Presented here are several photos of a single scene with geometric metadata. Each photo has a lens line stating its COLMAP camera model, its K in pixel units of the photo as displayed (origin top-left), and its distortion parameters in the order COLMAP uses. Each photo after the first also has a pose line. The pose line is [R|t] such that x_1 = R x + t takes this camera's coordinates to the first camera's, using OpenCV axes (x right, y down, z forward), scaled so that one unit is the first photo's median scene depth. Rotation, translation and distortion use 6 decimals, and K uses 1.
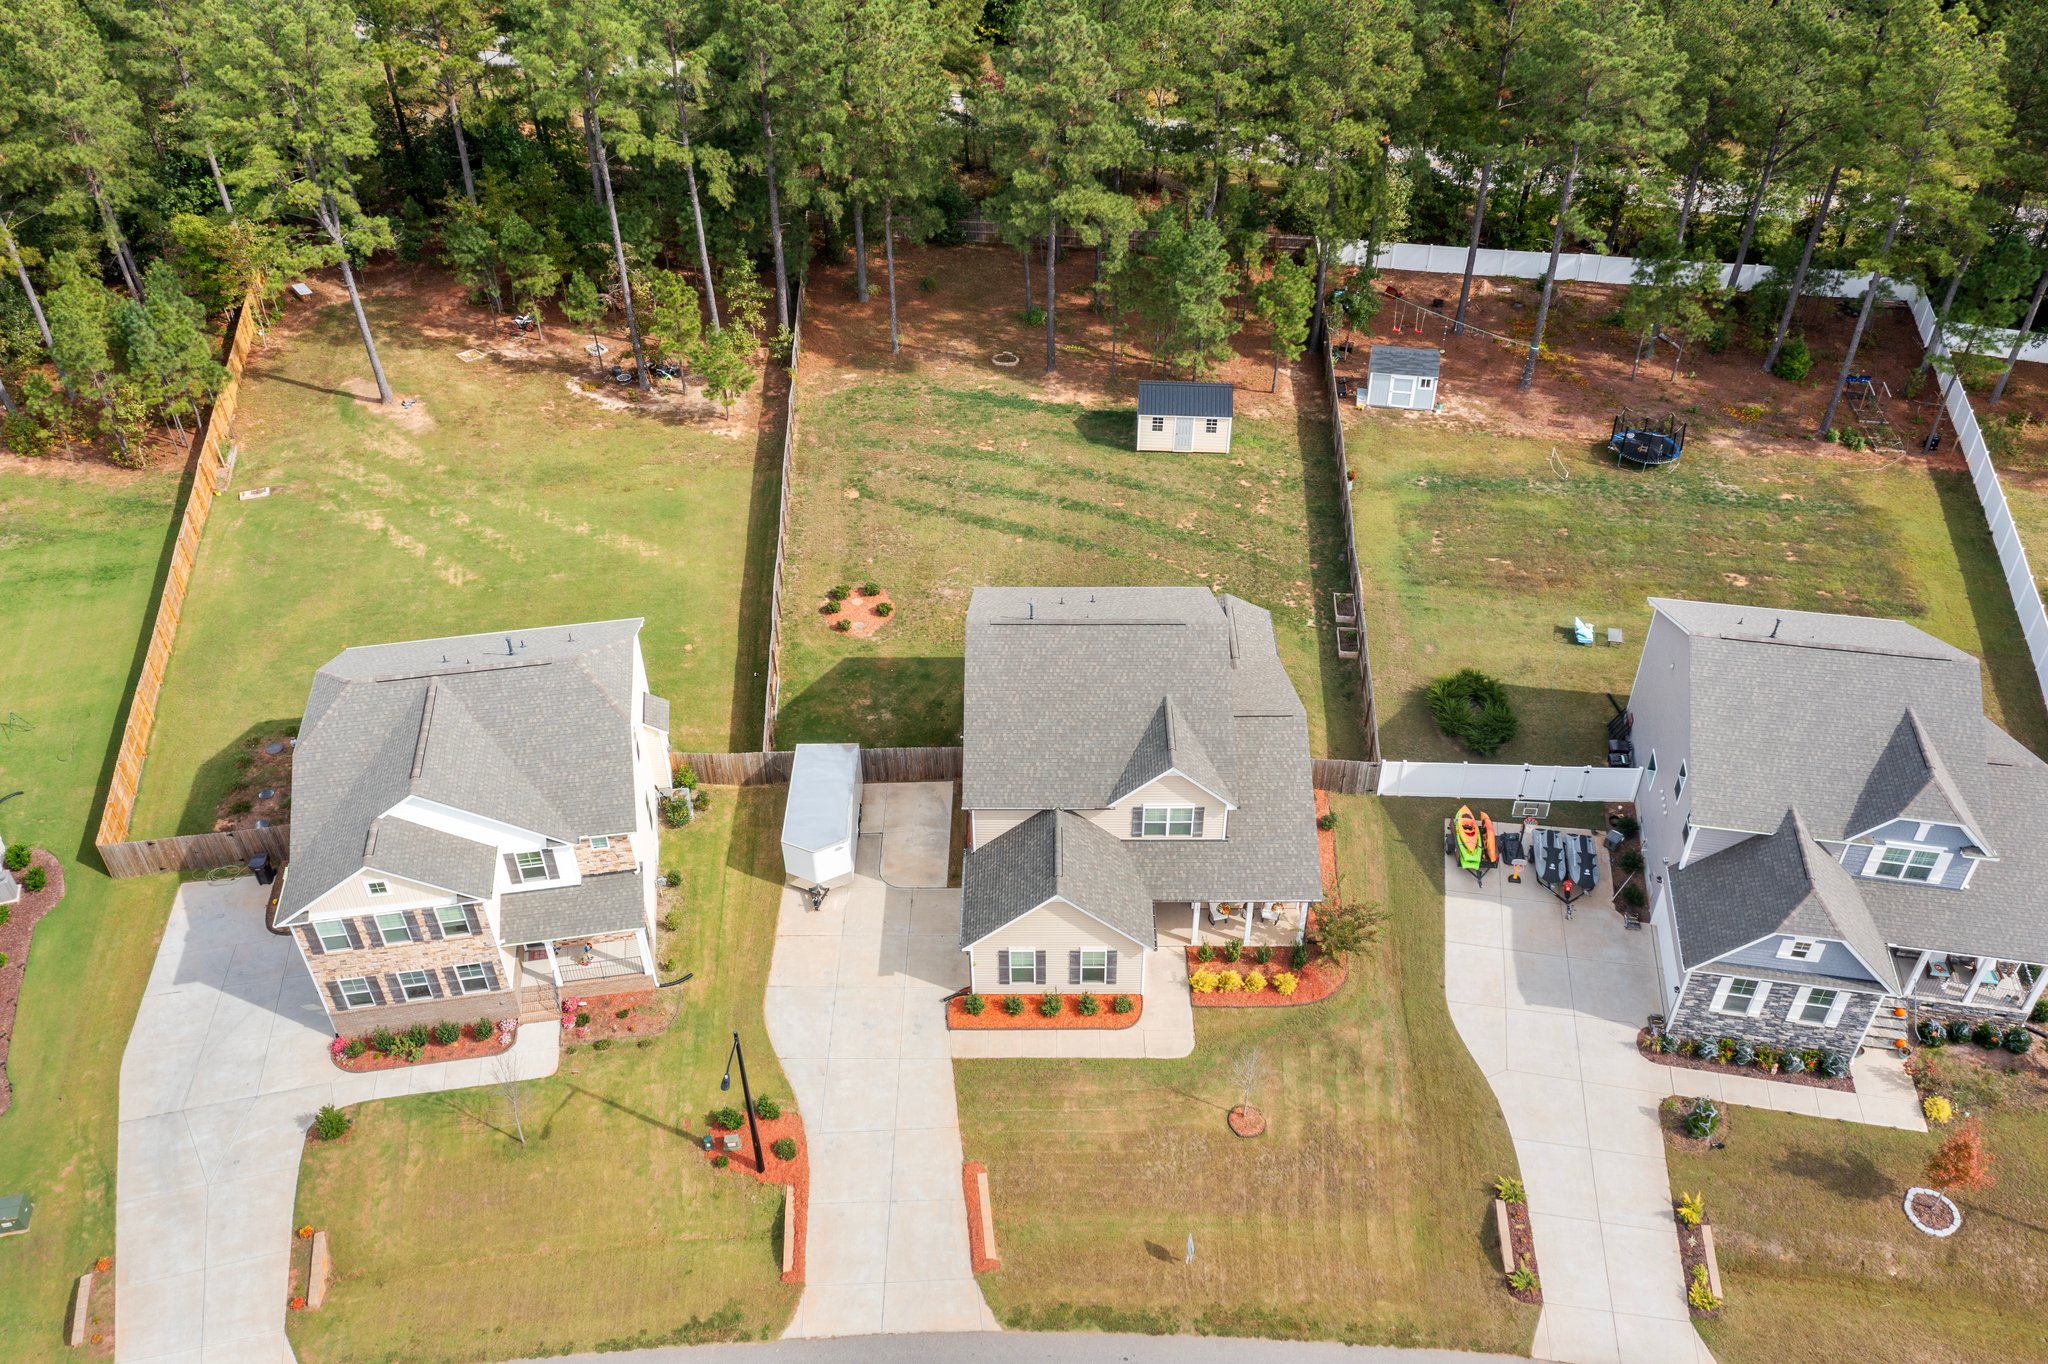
lens RADIAL K [[1615.0, 0, 1024.0], [0, 1615.0, 682.0], [0, 0, 1]] dist [-0.007033, 0.002116]
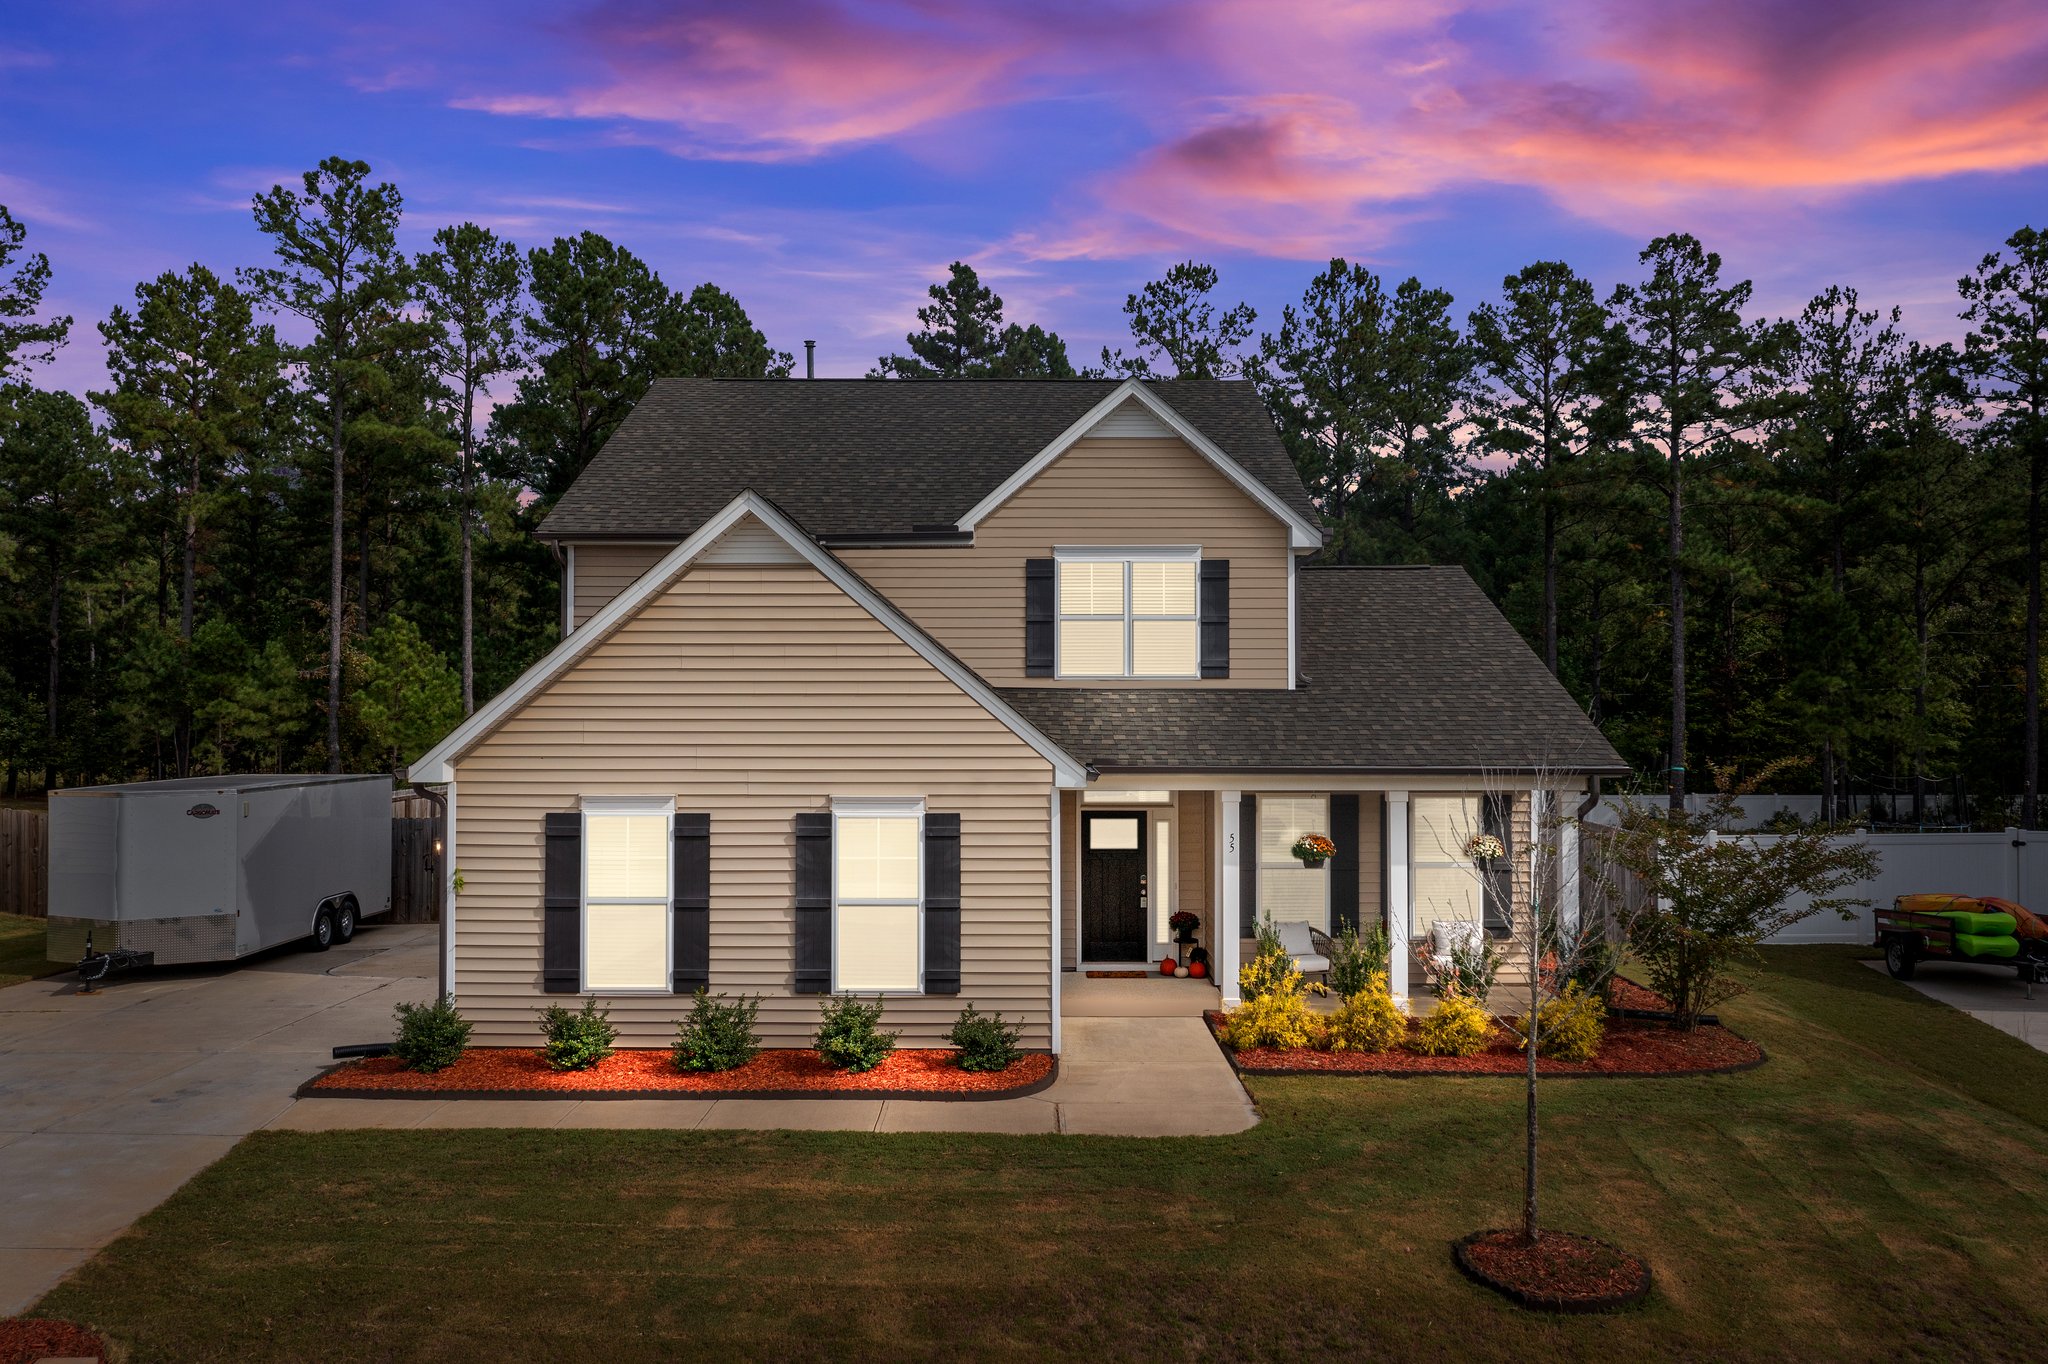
lens RADIAL K [[1615.0, 0, 1024.0], [0, 1615.0, 682.0], [0, 0, 1]] dist [-0.007033, 0.002116]
pose [[0.999818, 0.016144, 0.010168, 0.059712], [-0.005632, 0.758931, -0.651146, 0.305050], [-0.018229, 0.650970, 0.758884, 0.700971]]
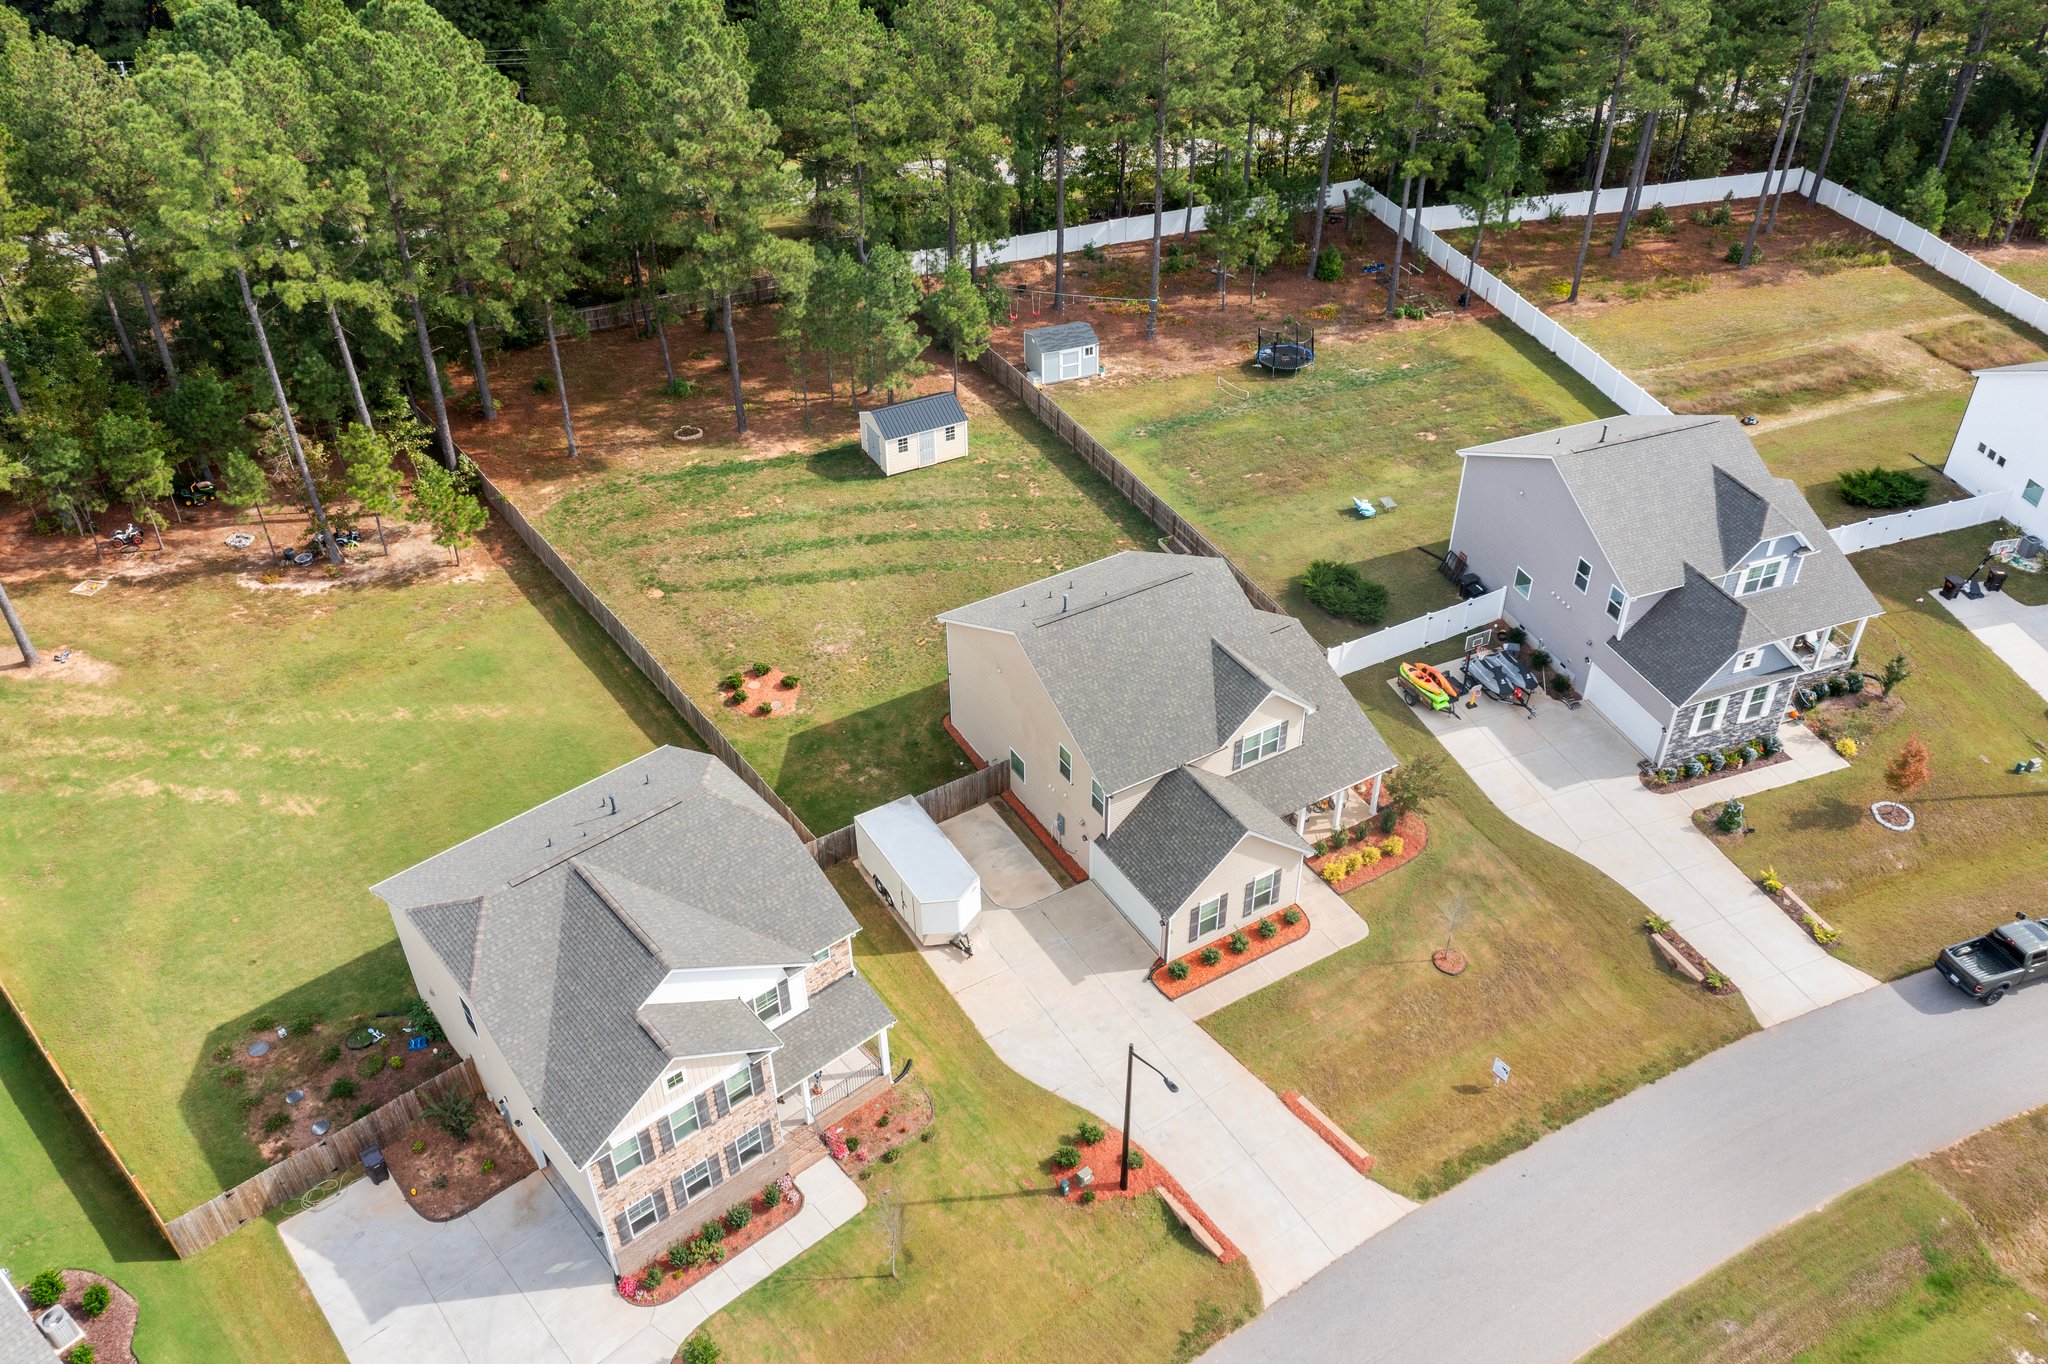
lens RADIAL K [[1615.0, 0, 1024.0], [0, 1615.0, 682.0], [0, 0, 1]] dist [-0.007033, 0.002116]
pose [[0.856146, -0.313581, 0.410707, -0.448582], [0.327938, 0.943969, 0.037126, -0.042770], [-0.399337, 0.102901, 0.911011, 0.069838]]
